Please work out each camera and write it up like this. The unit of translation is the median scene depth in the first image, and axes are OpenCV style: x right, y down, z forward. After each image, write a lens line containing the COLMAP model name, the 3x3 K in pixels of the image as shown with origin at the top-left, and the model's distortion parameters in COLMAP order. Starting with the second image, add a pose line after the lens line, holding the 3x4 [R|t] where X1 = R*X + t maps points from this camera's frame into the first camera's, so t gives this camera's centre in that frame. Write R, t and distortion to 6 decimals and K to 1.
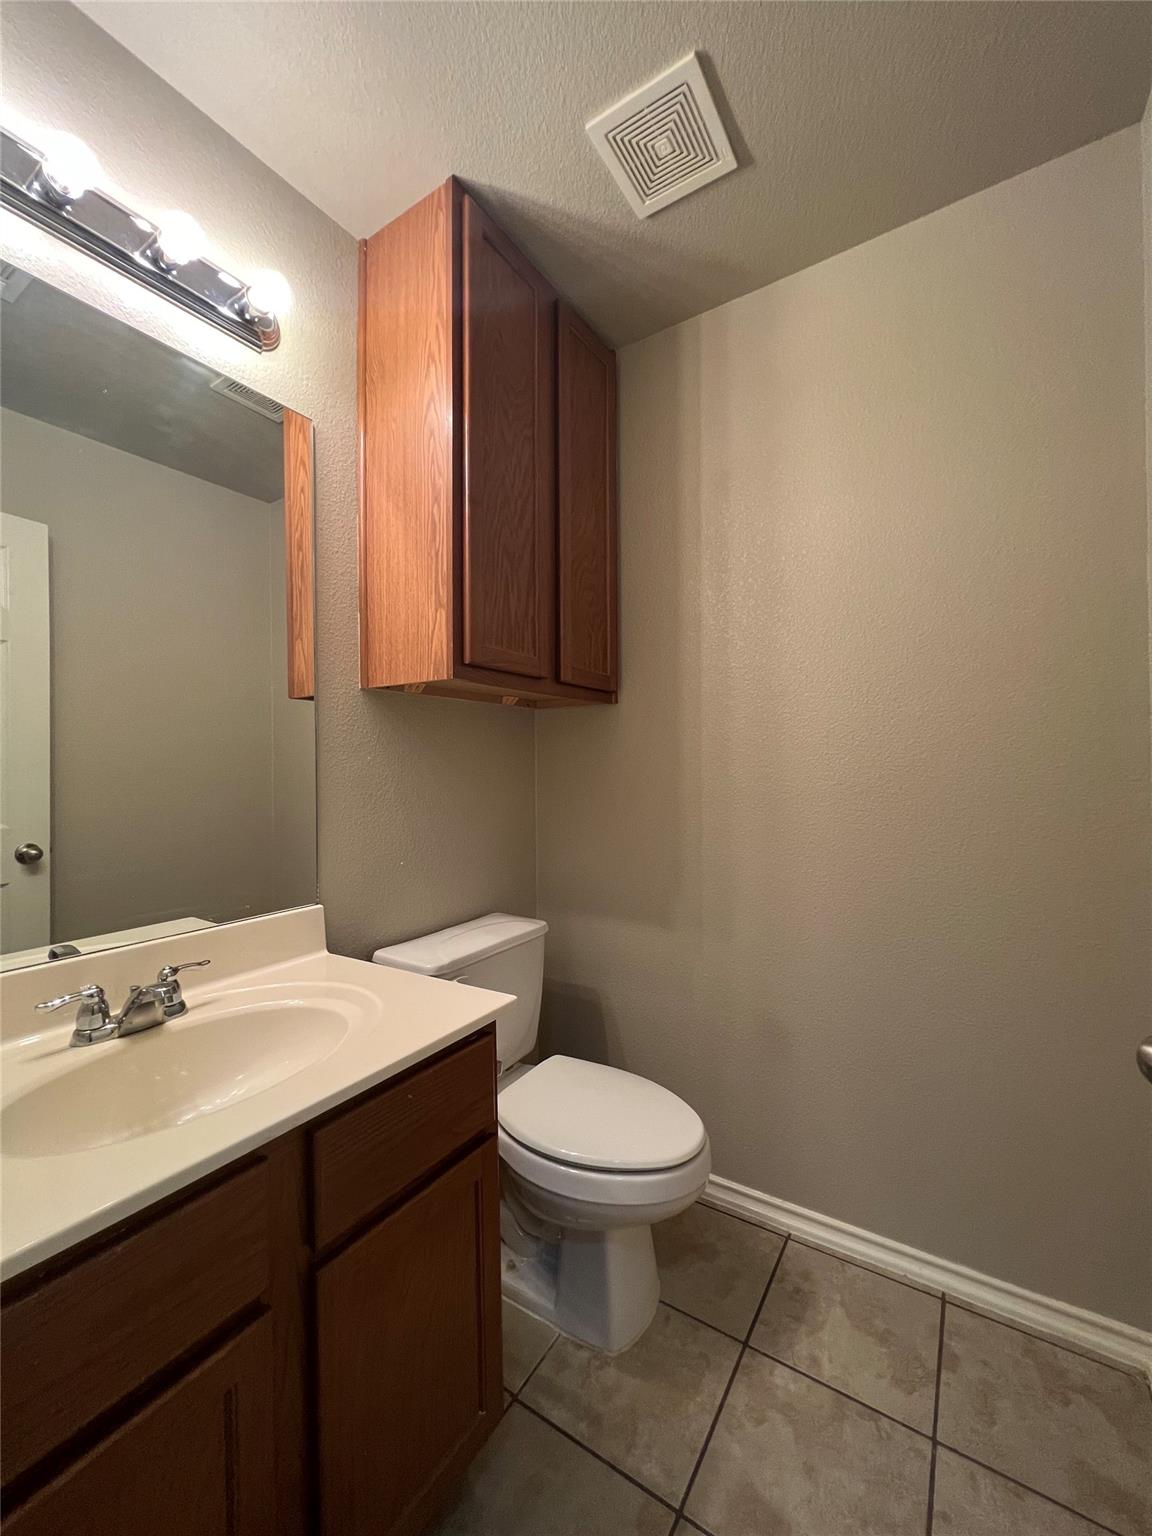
lens RADIAL K [[613.2, 0, 577.5], [0, 613.2, 761.7], [0, 0, 1]] dist [-0.000503, 0.000180]
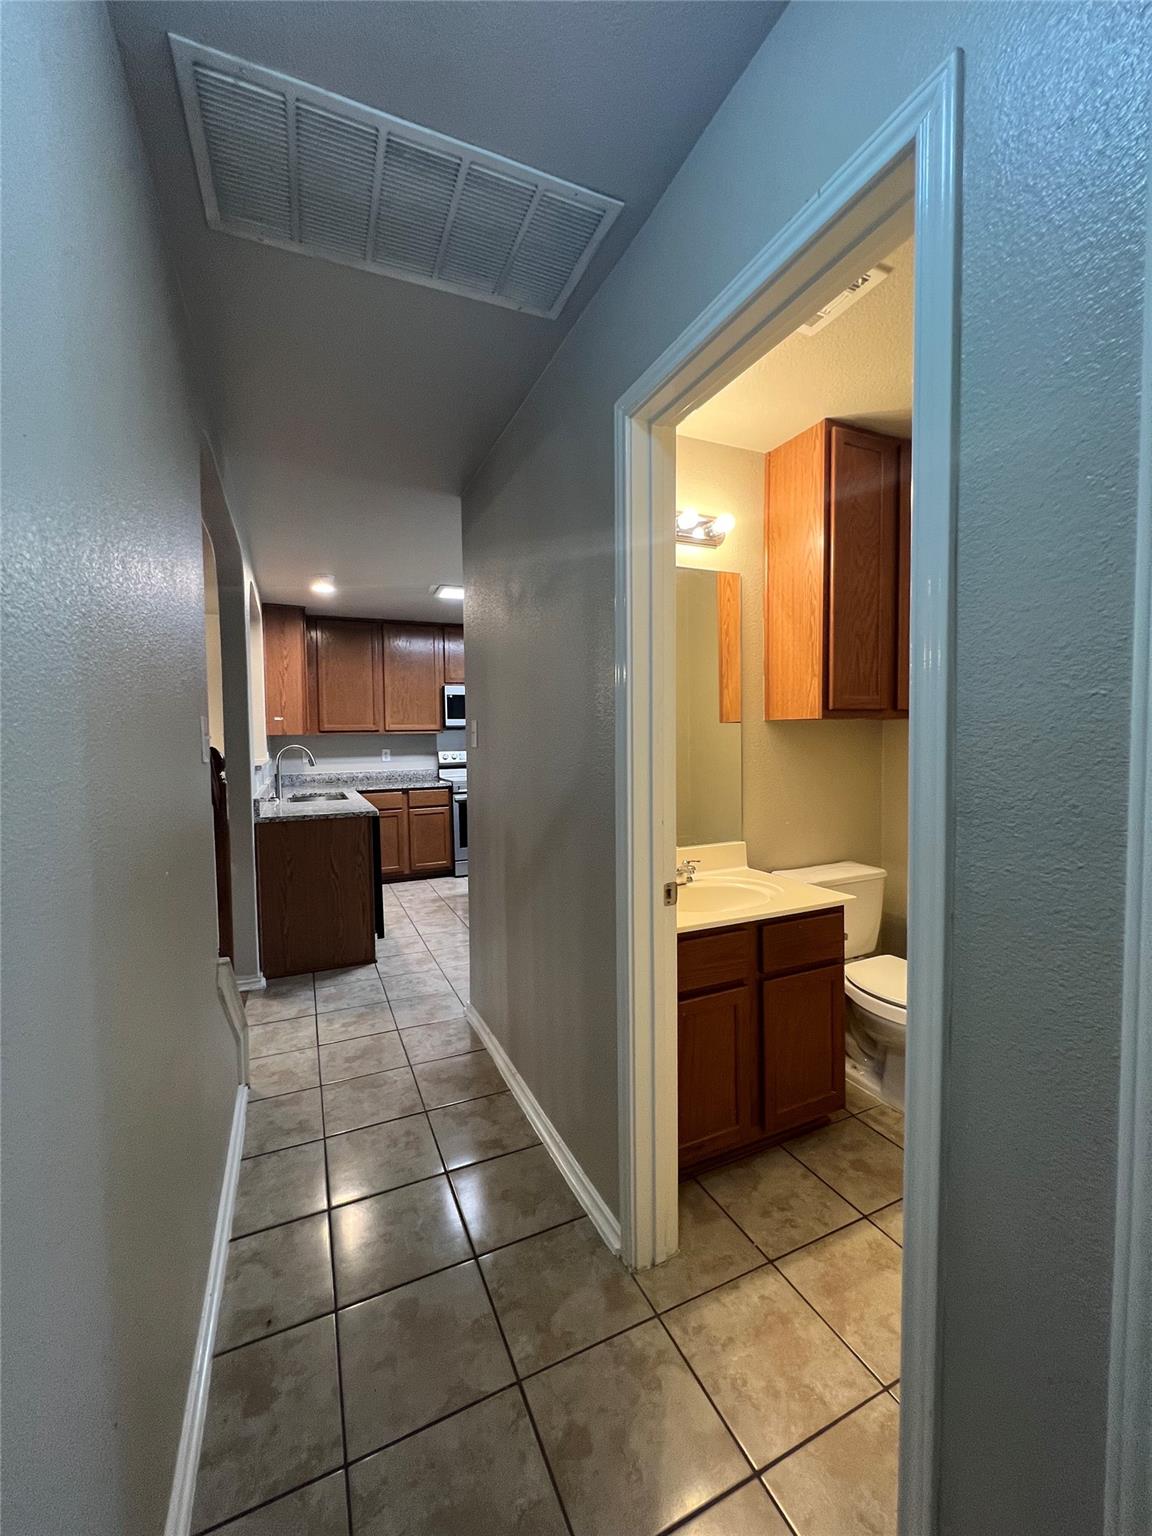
lens RADIAL K [[613.2, 0, 577.5], [0, 613.2, 761.7], [0, 0, 1]] dist [-0.000503, 0.000180]
pose [[0.842690, 0.022117, -0.537945, 0.144241], [0.011219, 0.998218, 0.058615, -0.119709], [0.538283, -0.055430, 0.840939, -0.804053]]
